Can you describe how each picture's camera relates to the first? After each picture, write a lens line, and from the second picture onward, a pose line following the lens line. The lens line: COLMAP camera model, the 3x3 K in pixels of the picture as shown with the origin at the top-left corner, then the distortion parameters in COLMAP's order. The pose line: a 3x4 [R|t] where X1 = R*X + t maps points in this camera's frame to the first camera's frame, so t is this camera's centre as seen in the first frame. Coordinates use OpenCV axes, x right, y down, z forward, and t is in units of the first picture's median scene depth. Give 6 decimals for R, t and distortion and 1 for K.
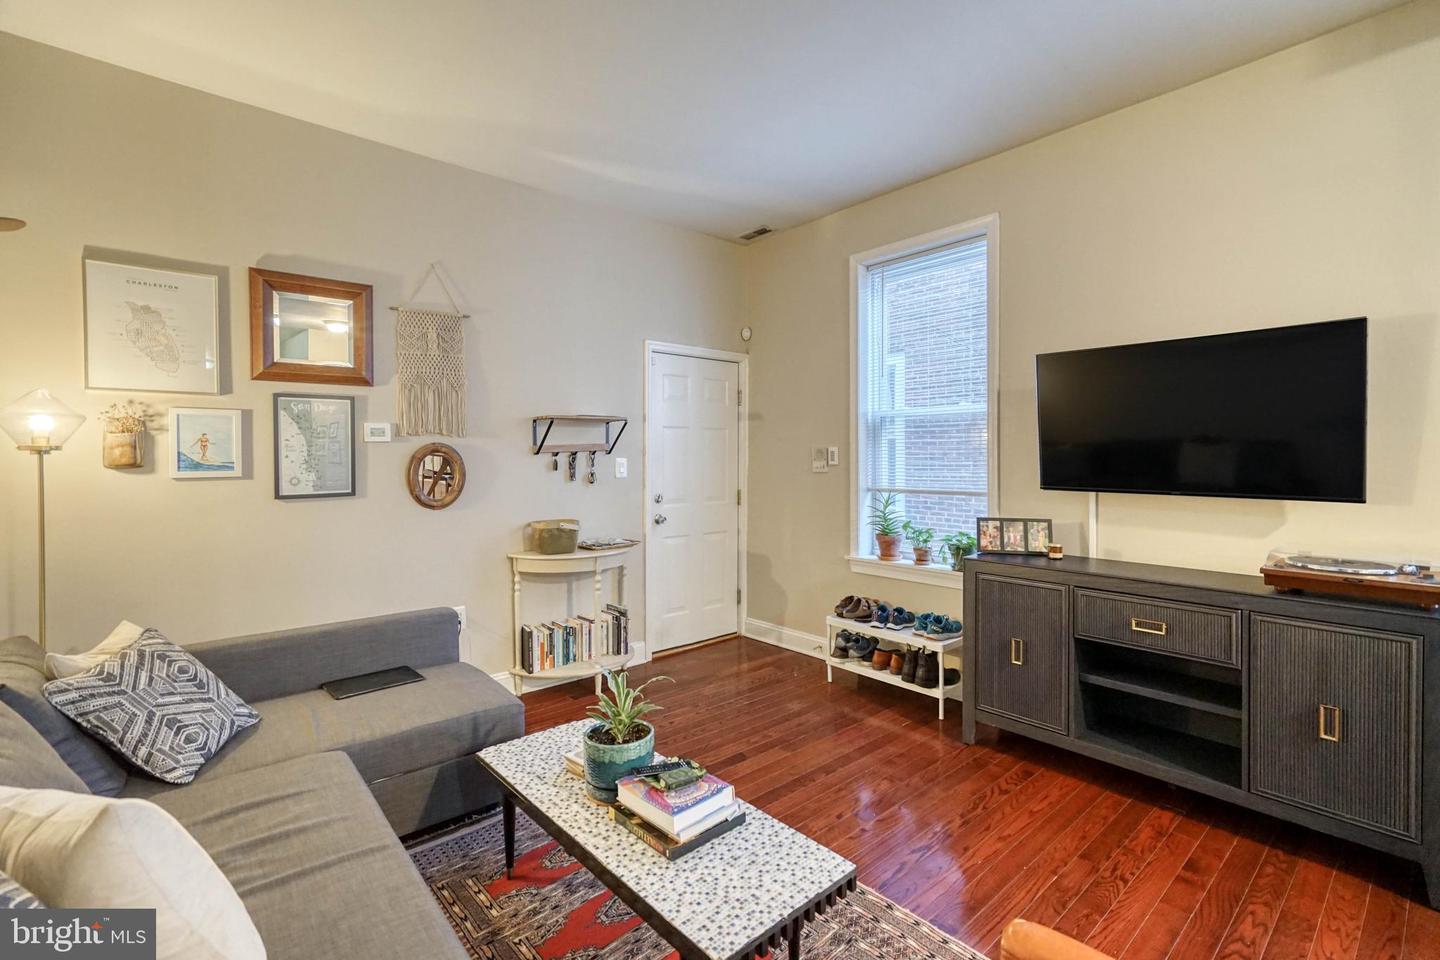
lens RADIAL K [[668.1, 0, 744.5], [0, 668.1, 462.5], [0, 0, 1]] dist [0.005325, 0.005699]
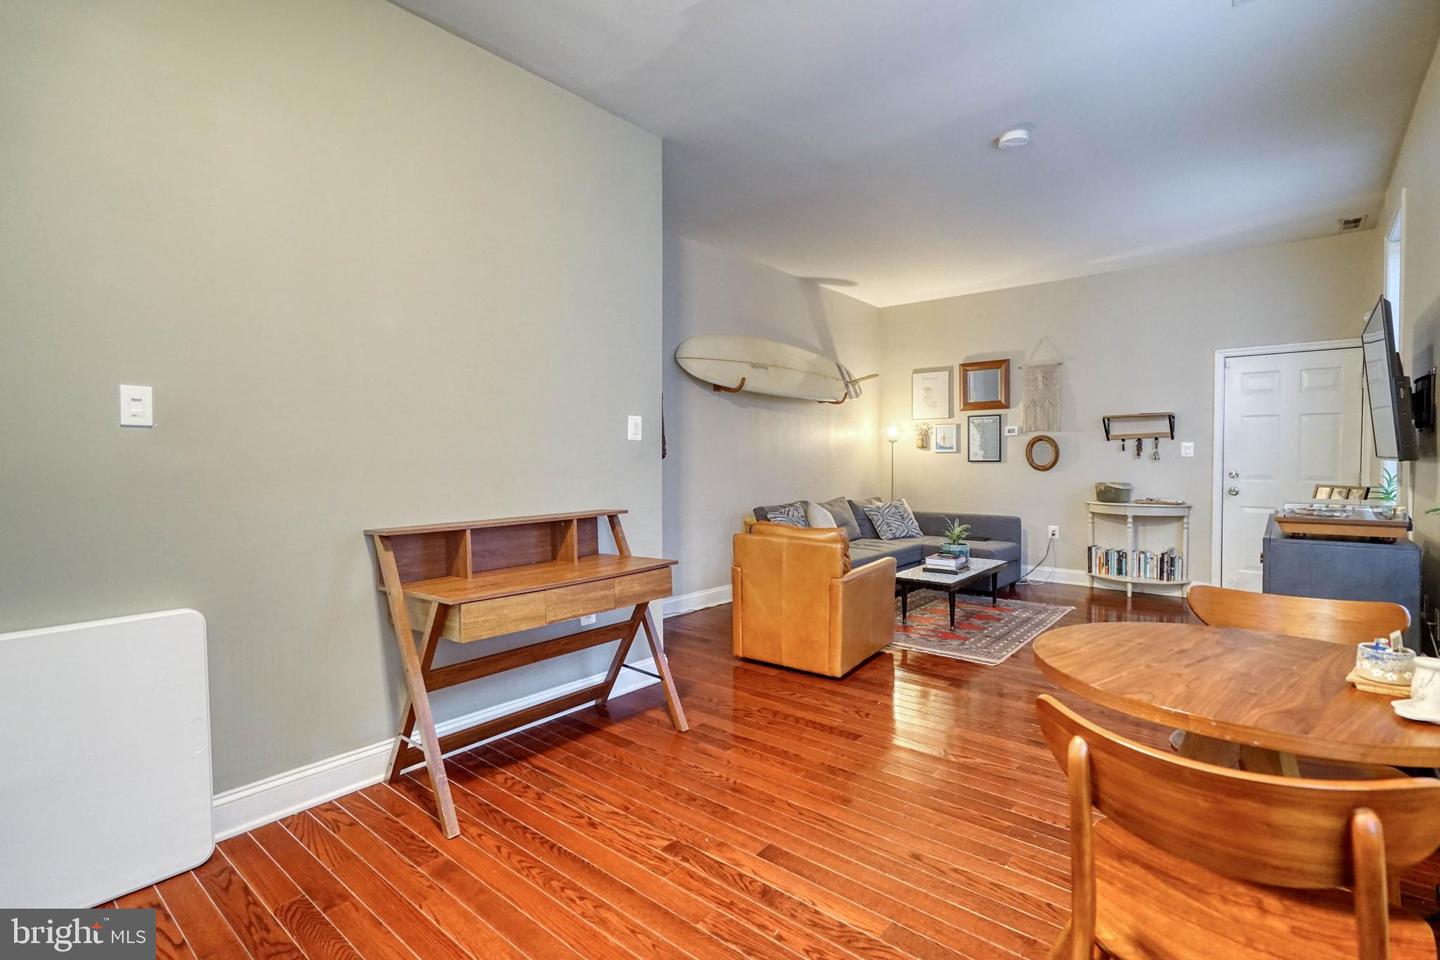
lens RADIAL K [[668.1, 0, 678.4], [0, 668.1, 467.9], [0, 0, 1]] dist [0.005325, 0.005699]
pose [[0.098162, 0.018337, -0.995002, 1.325794], [-0.010617, 0.999793, 0.017377, 0.040978], [0.995114, 0.008858, 0.098336, -0.192752]]
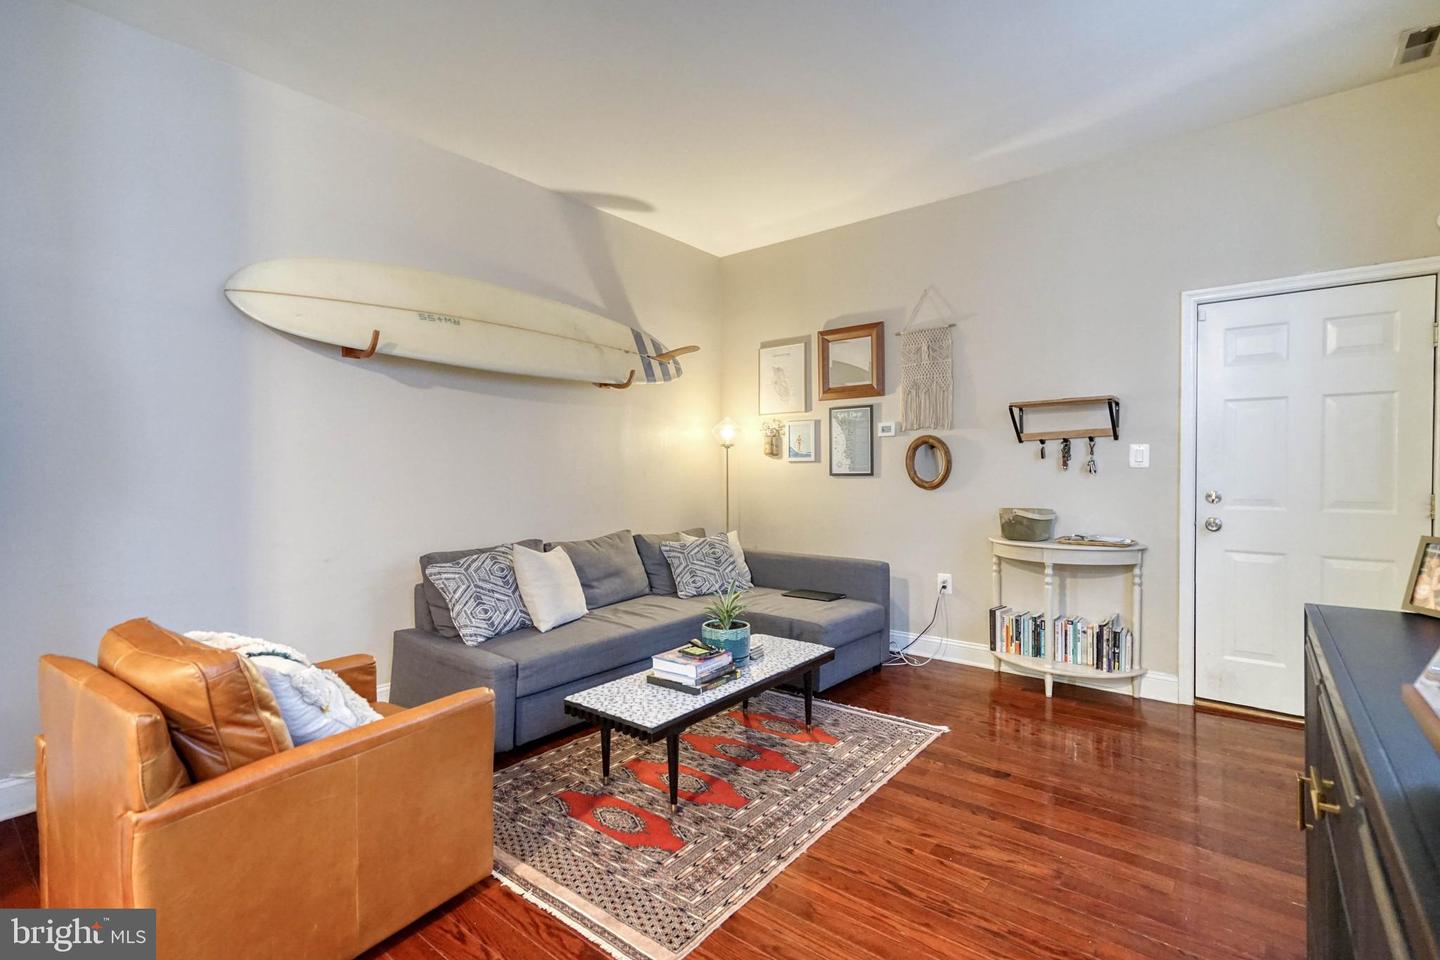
lens RADIAL K [[668.1, 0, 686.4], [0, 668.1, 474.5], [0, 0, 1]] dist [0.005325, 0.005699]
pose [[0.124666, 0.010584, -0.992142, 0.713565], [-0.009519, 0.999910, 0.009471, 0.035902], [0.992153, 0.008263, 0.124755, 0.421469]]
